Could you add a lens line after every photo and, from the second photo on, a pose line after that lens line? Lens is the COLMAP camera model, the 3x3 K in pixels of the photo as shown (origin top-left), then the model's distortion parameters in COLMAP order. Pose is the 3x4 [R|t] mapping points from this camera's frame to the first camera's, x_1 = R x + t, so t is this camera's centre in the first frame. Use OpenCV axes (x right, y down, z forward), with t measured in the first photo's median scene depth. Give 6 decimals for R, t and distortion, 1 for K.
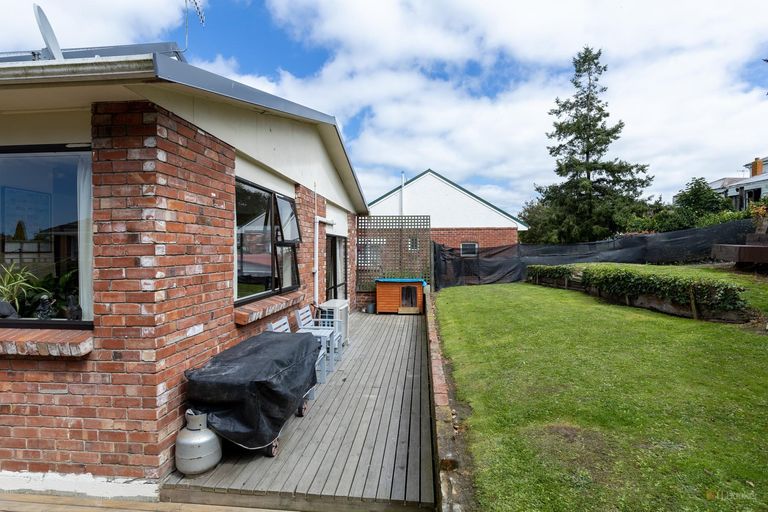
lens RADIAL K [[373.3, 0, 384.8], [0, 373.3, 244.7], [0, 0, 1]] dist [0.000263, -0.000006]
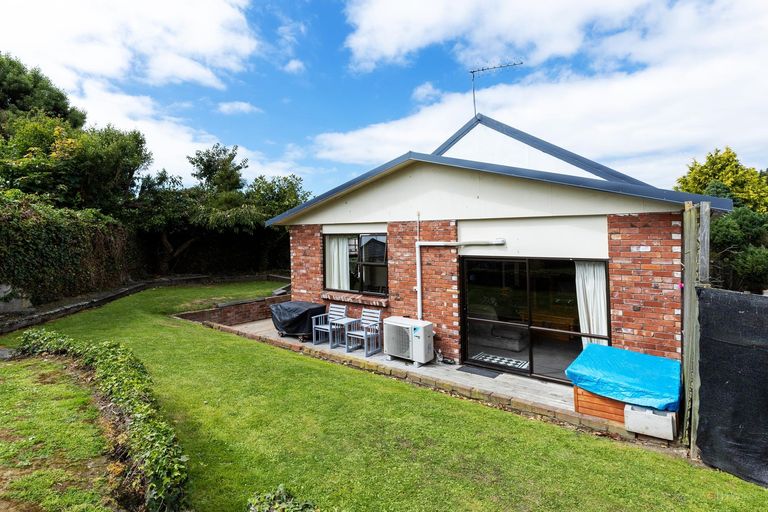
lens RADIAL K [[373.3, 0, 384.8], [0, 373.3, 244.7], [0, 0, 1]] dist [0.000263, -0.000006]
pose [[-0.511649, -0.032055, -0.858596, 1.661501], [-0.012740, 0.999477, -0.029723, -0.062603], [0.859100, -0.004269, -0.511790, 2.938082]]
